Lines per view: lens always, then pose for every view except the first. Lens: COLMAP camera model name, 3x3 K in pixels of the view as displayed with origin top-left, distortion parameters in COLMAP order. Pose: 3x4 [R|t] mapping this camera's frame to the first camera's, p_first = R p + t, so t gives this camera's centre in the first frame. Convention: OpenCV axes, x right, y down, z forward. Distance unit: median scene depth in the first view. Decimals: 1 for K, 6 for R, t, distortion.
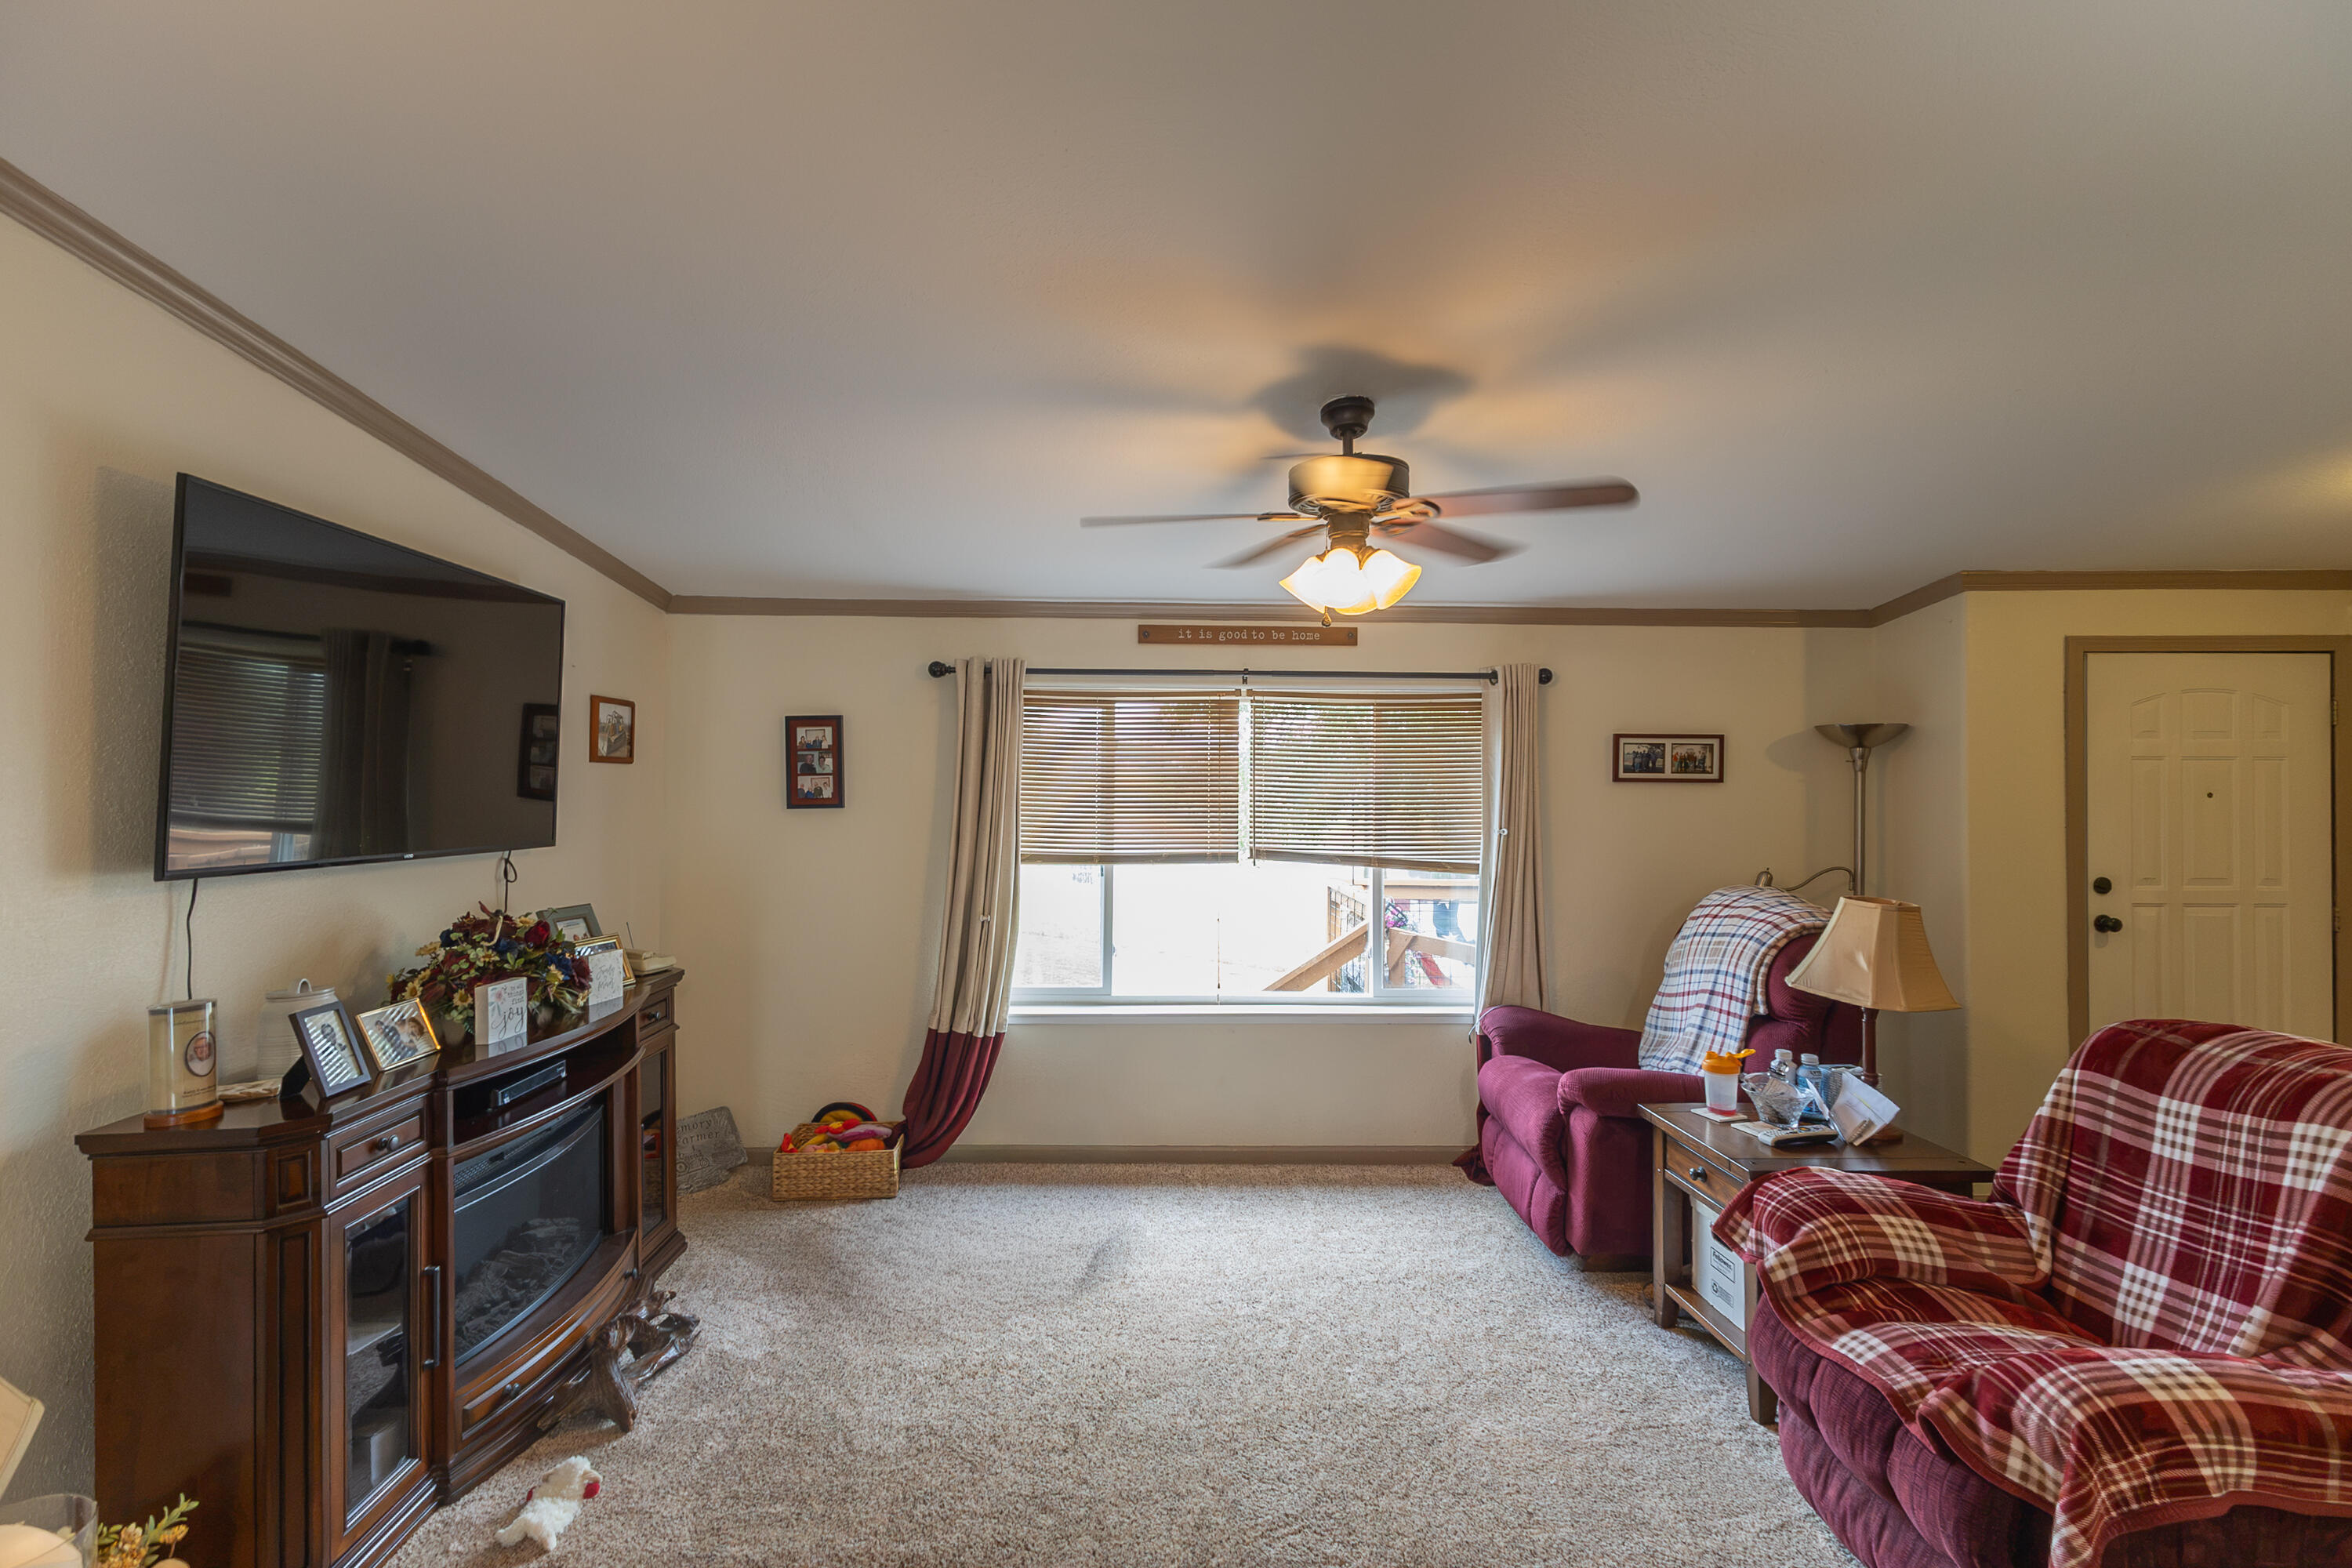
lens RADIAL K [[1081.9, 0, 1180.1], [0, 1081.9, 779.7], [0, 0, 1]] dist [0.018445, 0.000066]
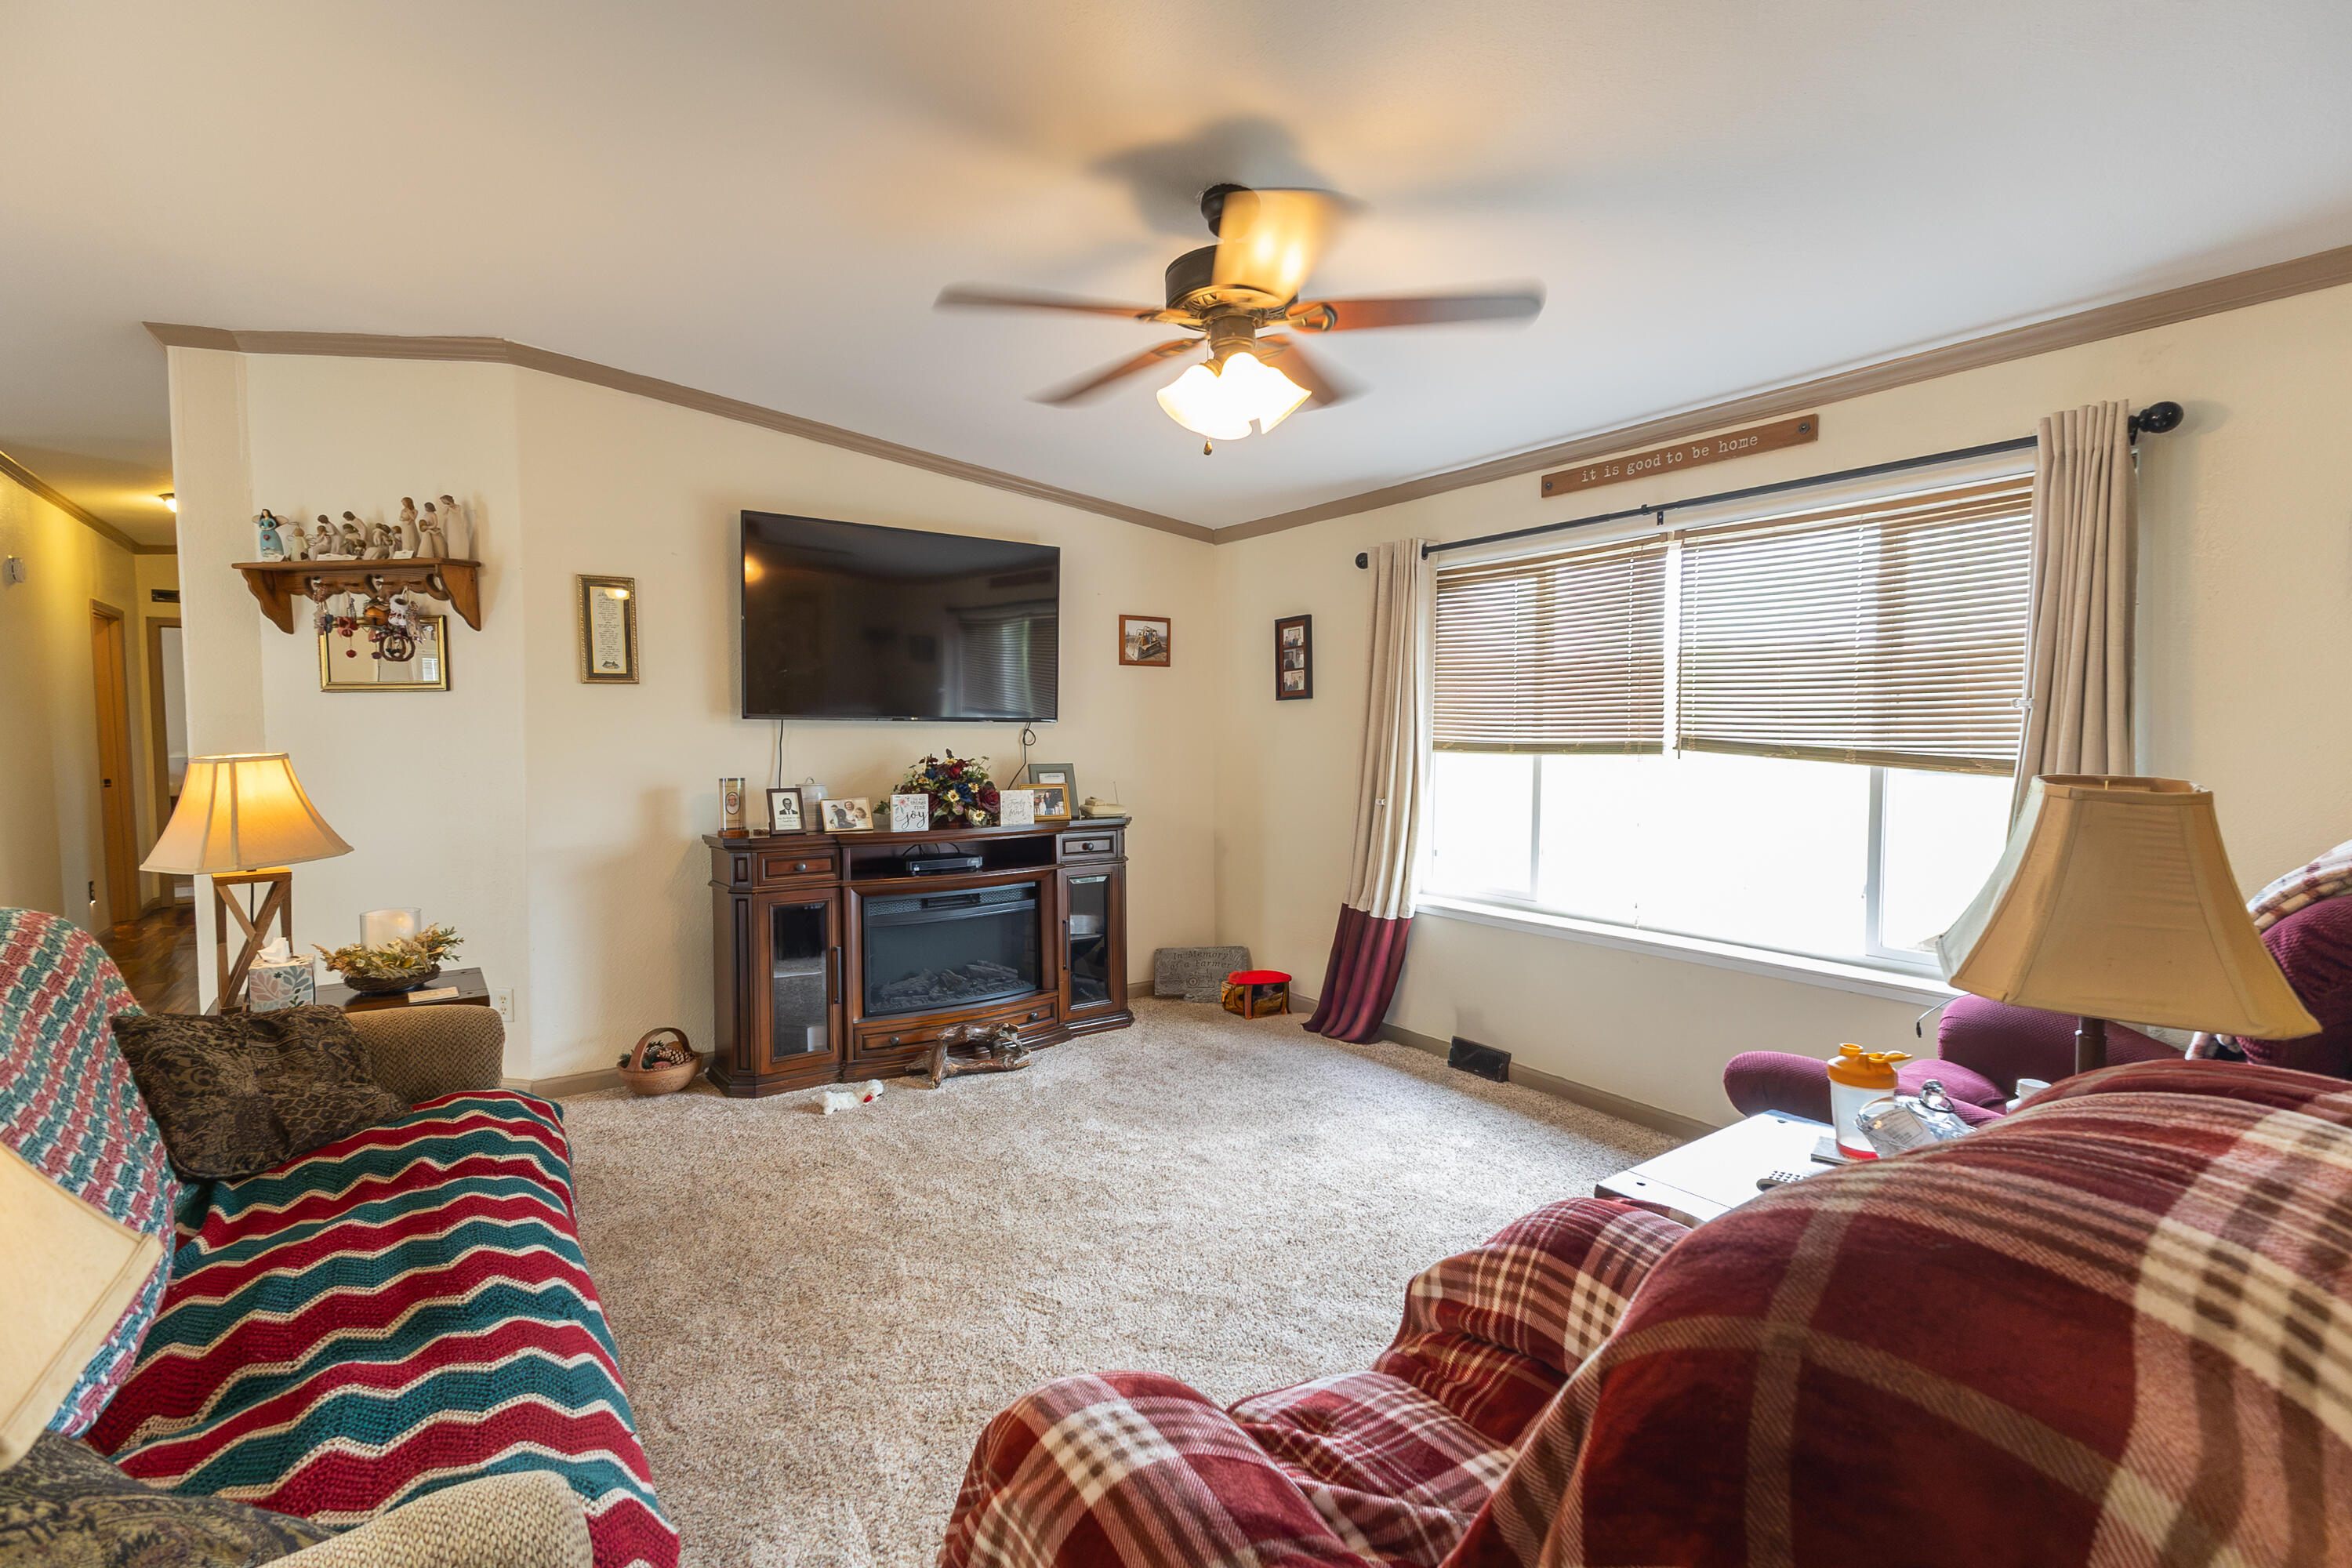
lens RADIAL K [[1081.9, 0, 1171.2], [0, 1081.9, 783.7], [0, 0, 1]] dist [0.018445, 0.000066]
pose [[0.544594, 0.035341, -0.837955, 0.542114], [0.008558, 0.998826, 0.047688, 0.058873], [0.838656, -0.033142, 0.543651, 0.277477]]
